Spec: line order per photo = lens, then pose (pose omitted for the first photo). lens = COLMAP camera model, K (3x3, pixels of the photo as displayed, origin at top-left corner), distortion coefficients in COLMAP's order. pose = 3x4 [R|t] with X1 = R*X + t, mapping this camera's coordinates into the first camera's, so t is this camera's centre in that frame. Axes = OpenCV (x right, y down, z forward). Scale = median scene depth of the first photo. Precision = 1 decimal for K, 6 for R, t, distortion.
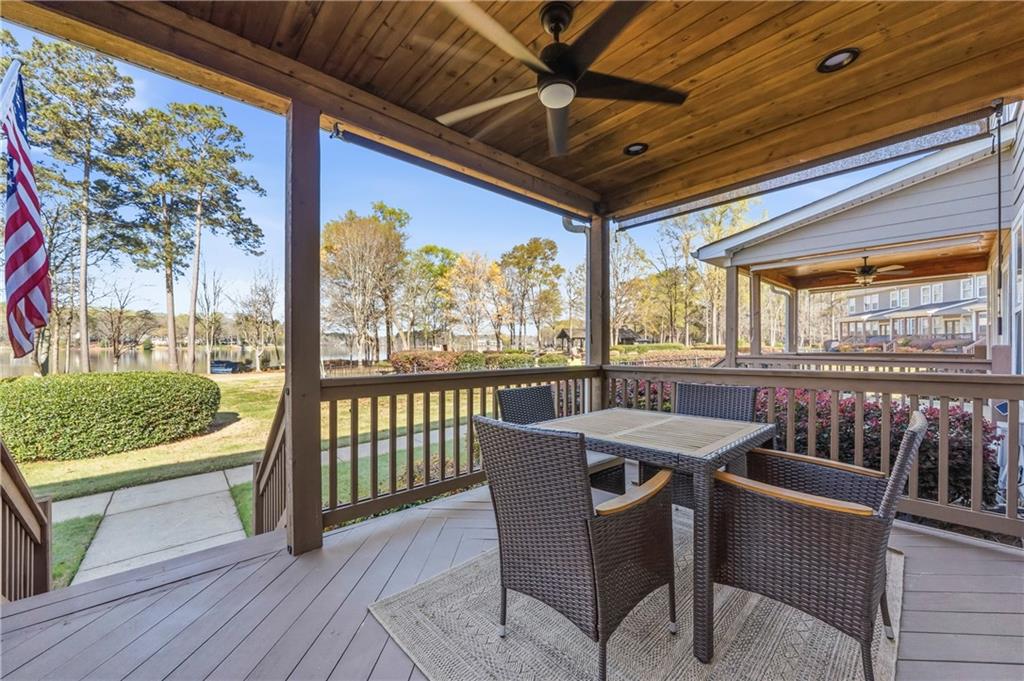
lens RADIAL K [[395.9, 0, 520.4], [0, 395.9, 345.0], [0, 0, 1]] dist [-0.007655, 0.000137]
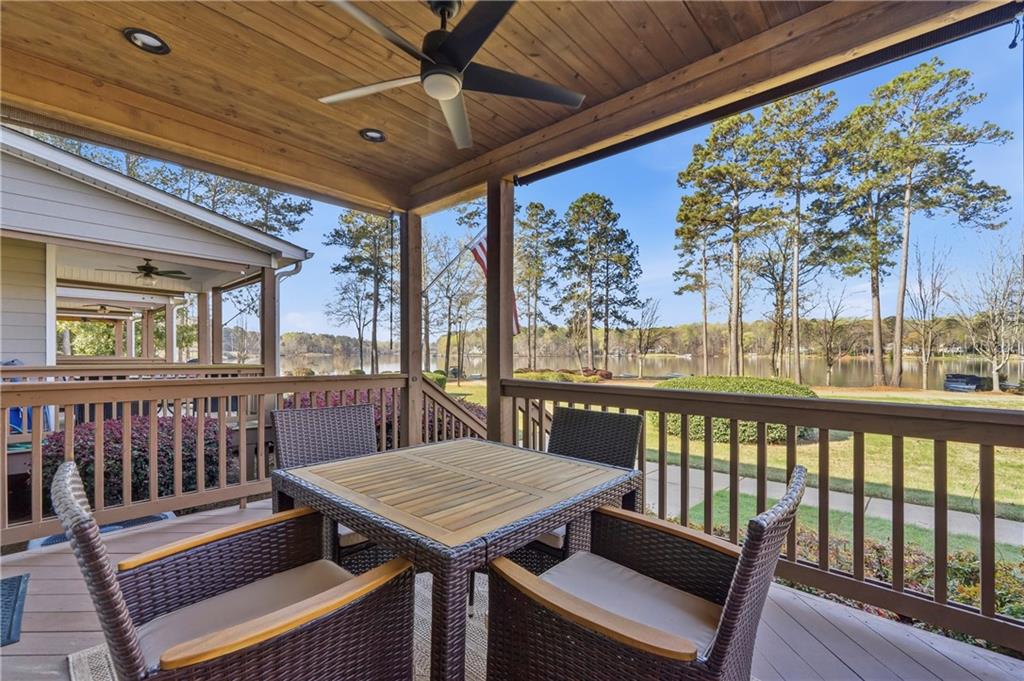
lens RADIAL K [[442.4, 0, 507.0], [0, 442.4, 344.7], [0, 0, 1]] dist [0.002892, 0.000624]
pose [[0.070377, -0.017185, -0.997372, 0.074504], [-0.004462, 0.999836, -0.017542, 0.000014], [0.997511, 0.005685, 0.070288, 0.070529]]
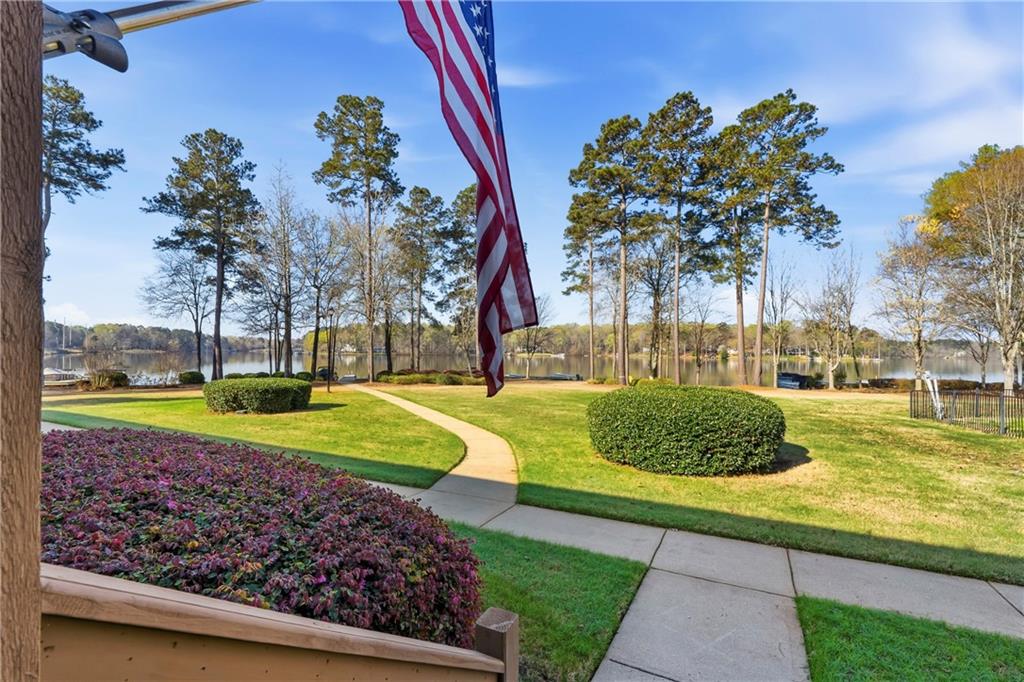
lens RADIAL K [[437.1, 0, 506.8], [0, 437.1, 350.3], [0, 0, 1]] dist [0.001903, 0.000201]
pose [[0.341683, 0.001182, -0.939815, -0.048030], [-0.012013, 0.999923, -0.003109, -0.003751], [0.939739, 0.012352, 0.341671, 0.065011]]
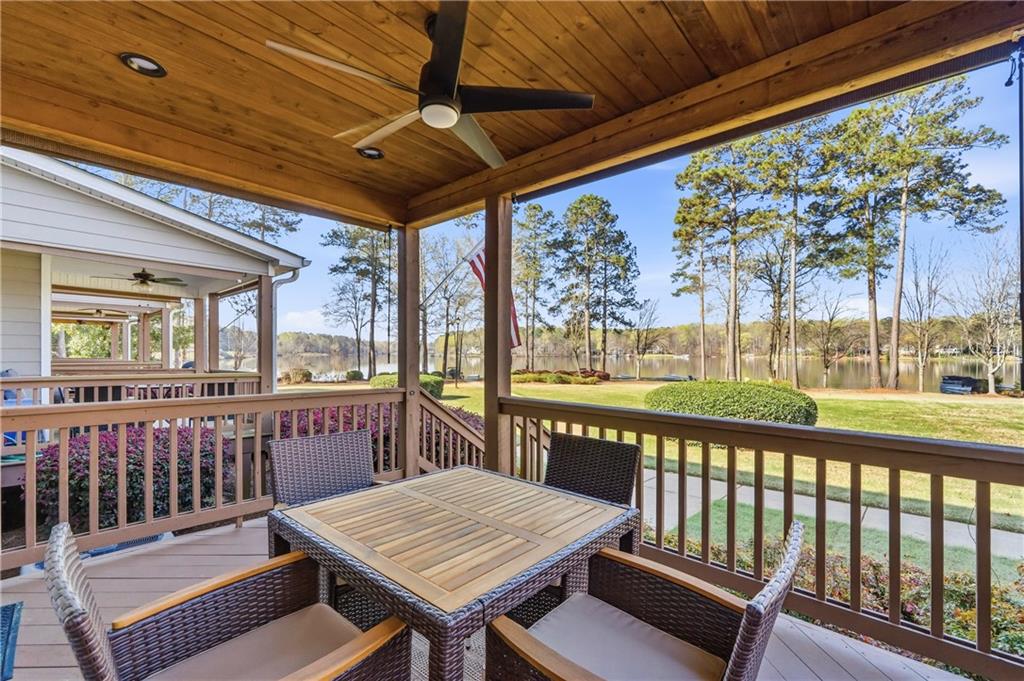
lens RADIAL K [[442.4, 0, 507.0], [0, 442.4, 344.7], [0, 0, 1]] dist [0.002892, 0.000624]
pose [[0.075156, -0.016430, -0.997036, 0.074413], [-0.006002, 0.999839, -0.016929, -0.004615], [0.997154, 0.007256, 0.075046, 0.070517]]
